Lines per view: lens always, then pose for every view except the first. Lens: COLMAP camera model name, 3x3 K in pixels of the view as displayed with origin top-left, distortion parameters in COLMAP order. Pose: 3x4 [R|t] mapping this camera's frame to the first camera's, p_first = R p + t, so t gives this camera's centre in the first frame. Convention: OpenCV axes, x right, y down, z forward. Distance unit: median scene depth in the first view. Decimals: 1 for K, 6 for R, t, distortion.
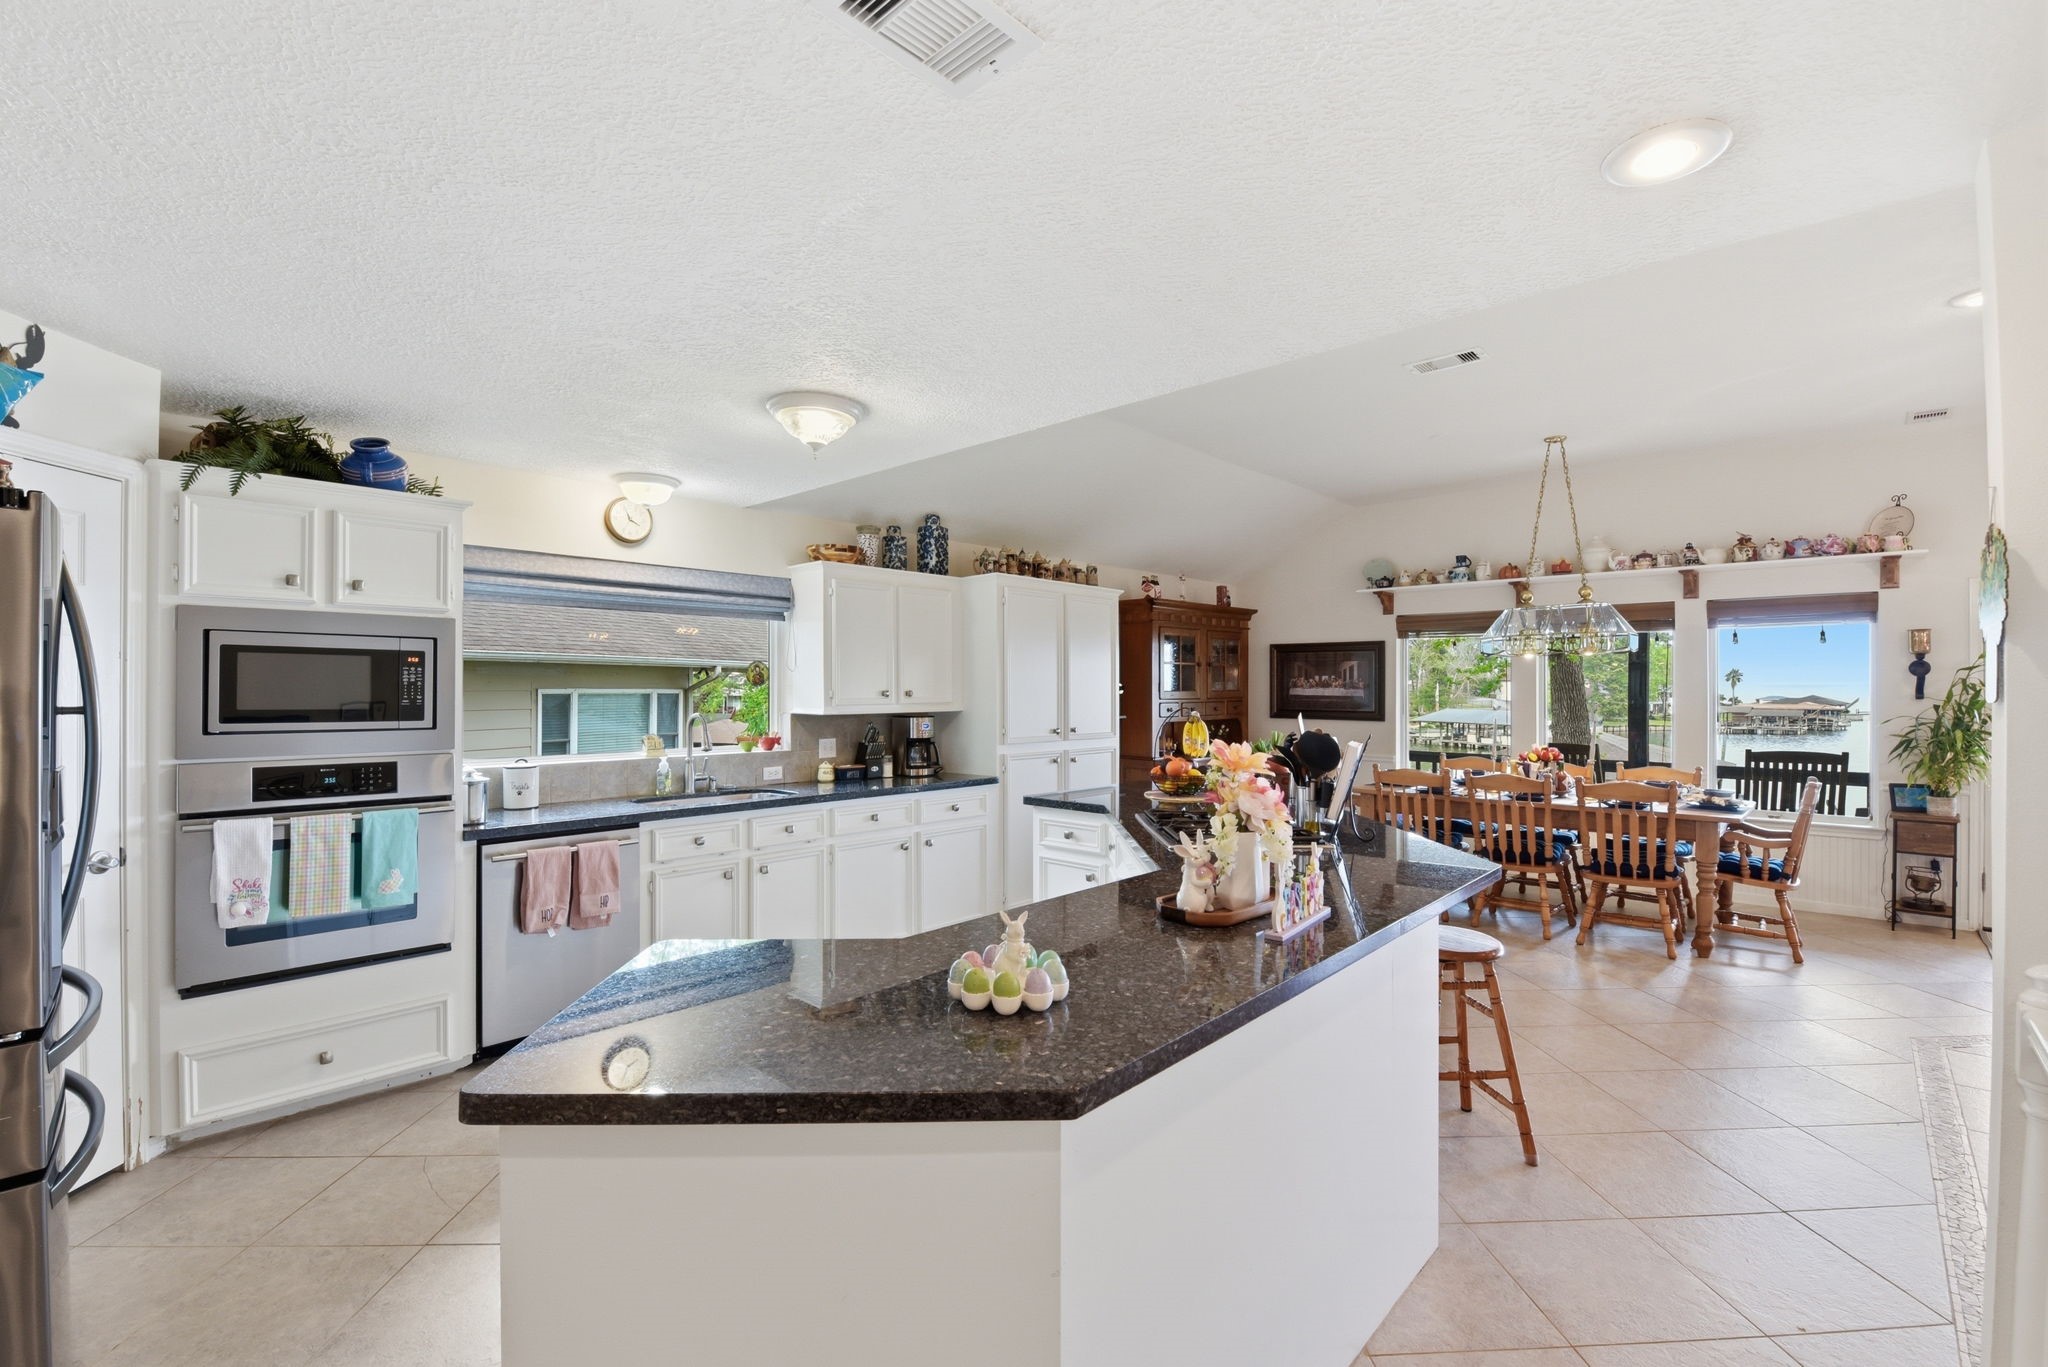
lens RADIAL K [[875.3, 0, 1024.0], [0, 875.3, 683.5], [0, 0, 1]] dist [-0.001117, -0.010601]
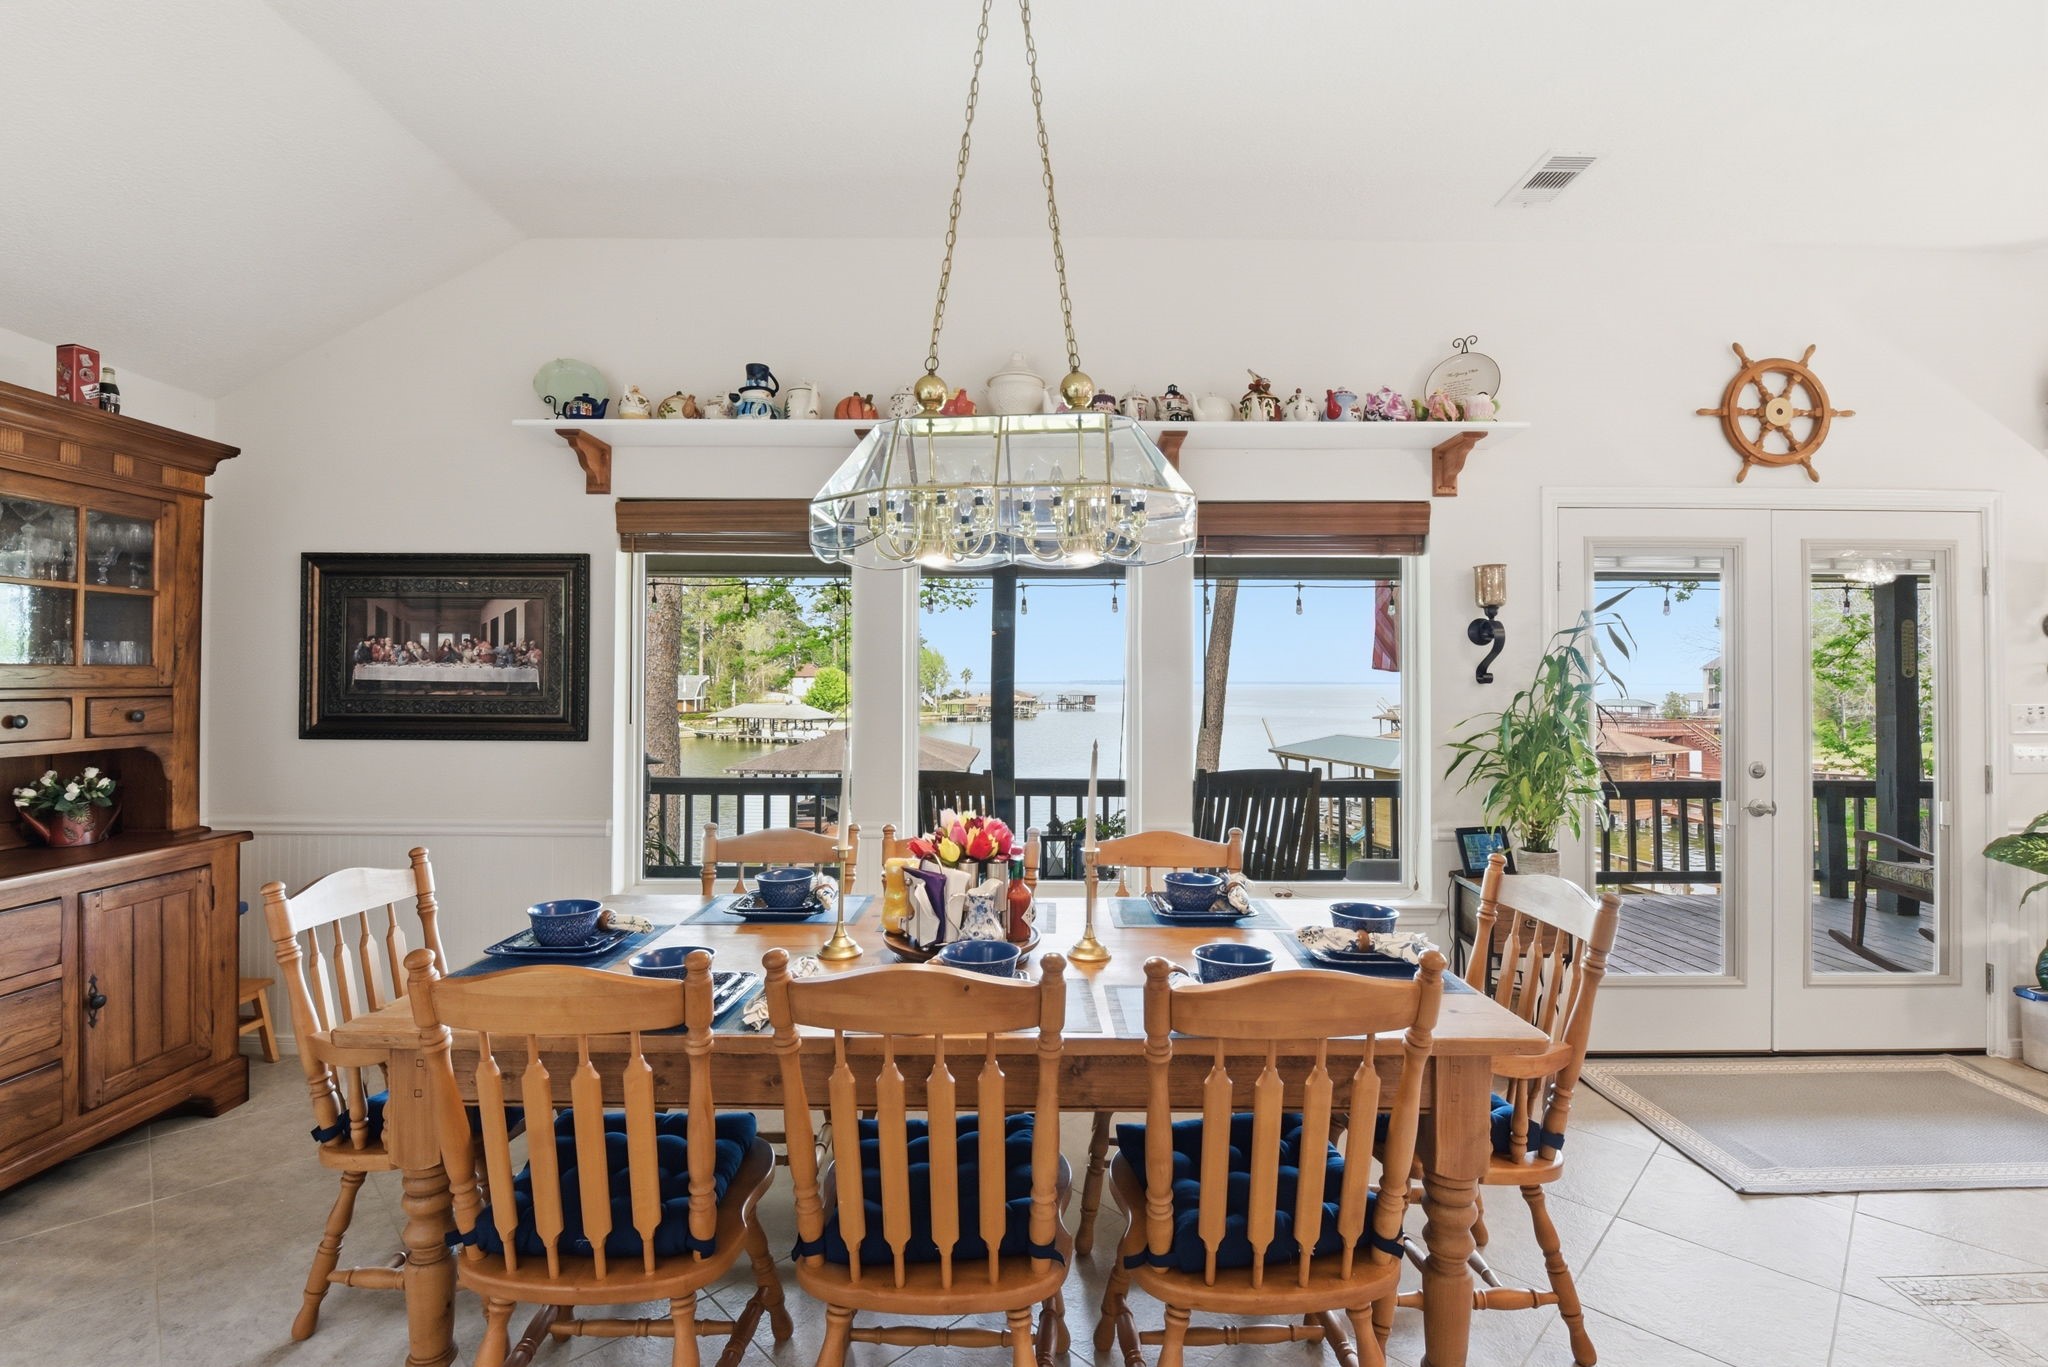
lens RADIAL K [[904.8, 0, 1035.6], [0, 904.8, 681.4], [0, 0, 1]] dist [-0.002743, -0.009269]
pose [[0.722988, 0.004003, 0.690849, 0.266382], [-0.006044, 0.999982, 0.000531, 0.012491], [-0.690834, -0.004560, 0.722999, 0.530930]]
